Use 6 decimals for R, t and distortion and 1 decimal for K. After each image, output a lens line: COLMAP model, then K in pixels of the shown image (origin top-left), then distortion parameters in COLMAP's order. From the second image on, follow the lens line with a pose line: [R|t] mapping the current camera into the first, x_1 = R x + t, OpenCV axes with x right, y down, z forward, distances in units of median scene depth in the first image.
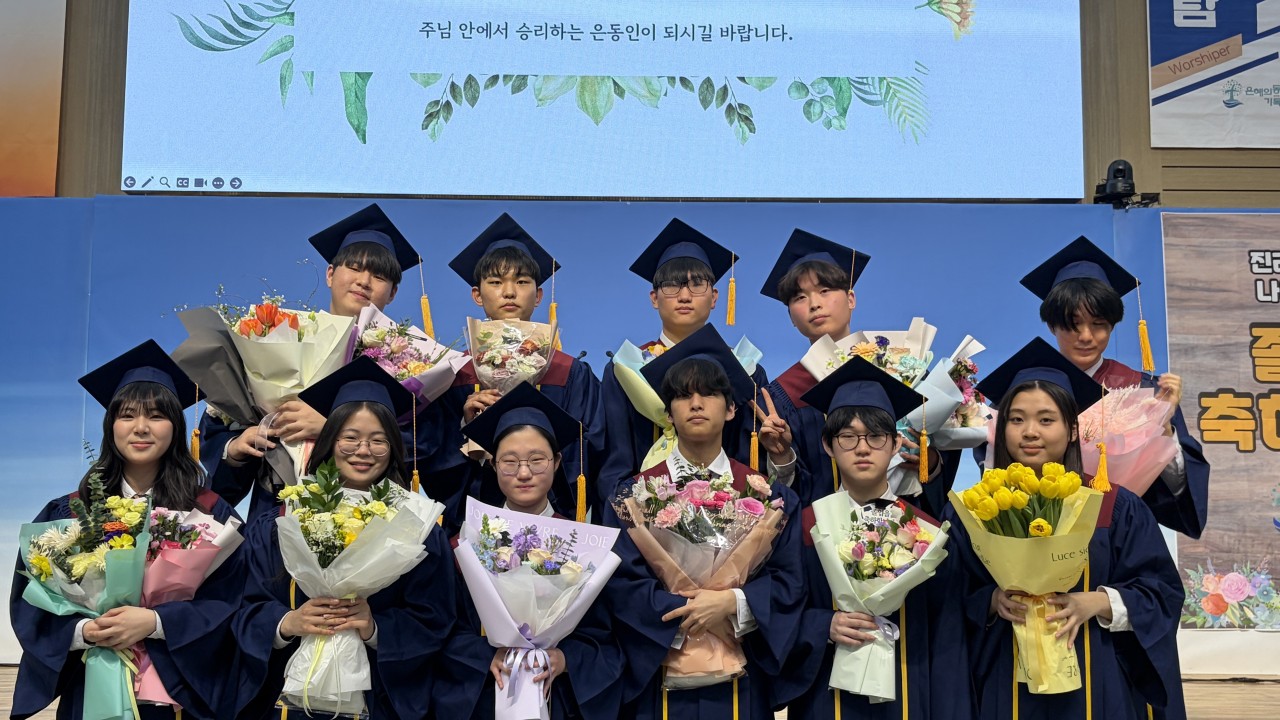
lens RADIAL K [[1501.3, 0, 622.0], [0, 1501.3, 364.9], [0, 0, 1]] dist [0.025267, 0.000000]
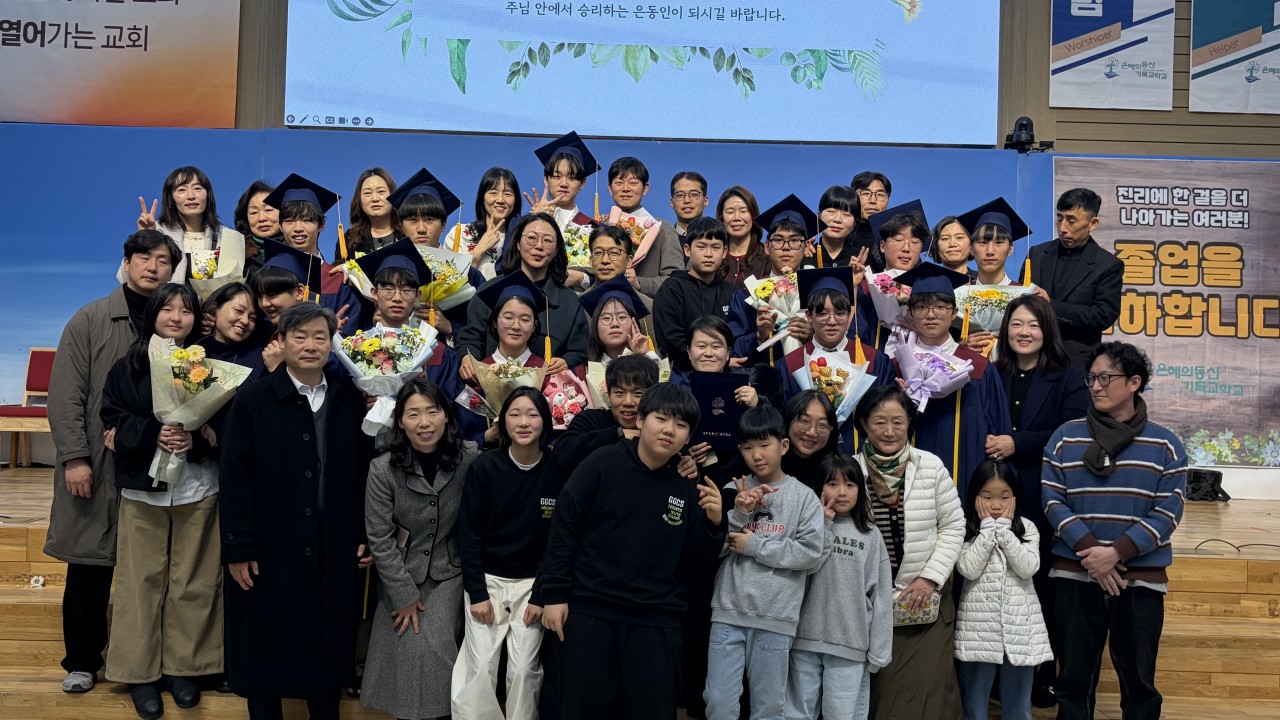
lens RADIAL K [[1224.1, 0, 645.1], [0, 1224.1, 356.7], [0, 0, 1]] dist [0.007377, 0.000000]
pose [[0.999803, 0.019740, 0.001841, -0.006670], [-0.019825, 0.996216, 0.084616, -0.008120], [-0.000164, -0.084636, 0.996412, -0.110368]]
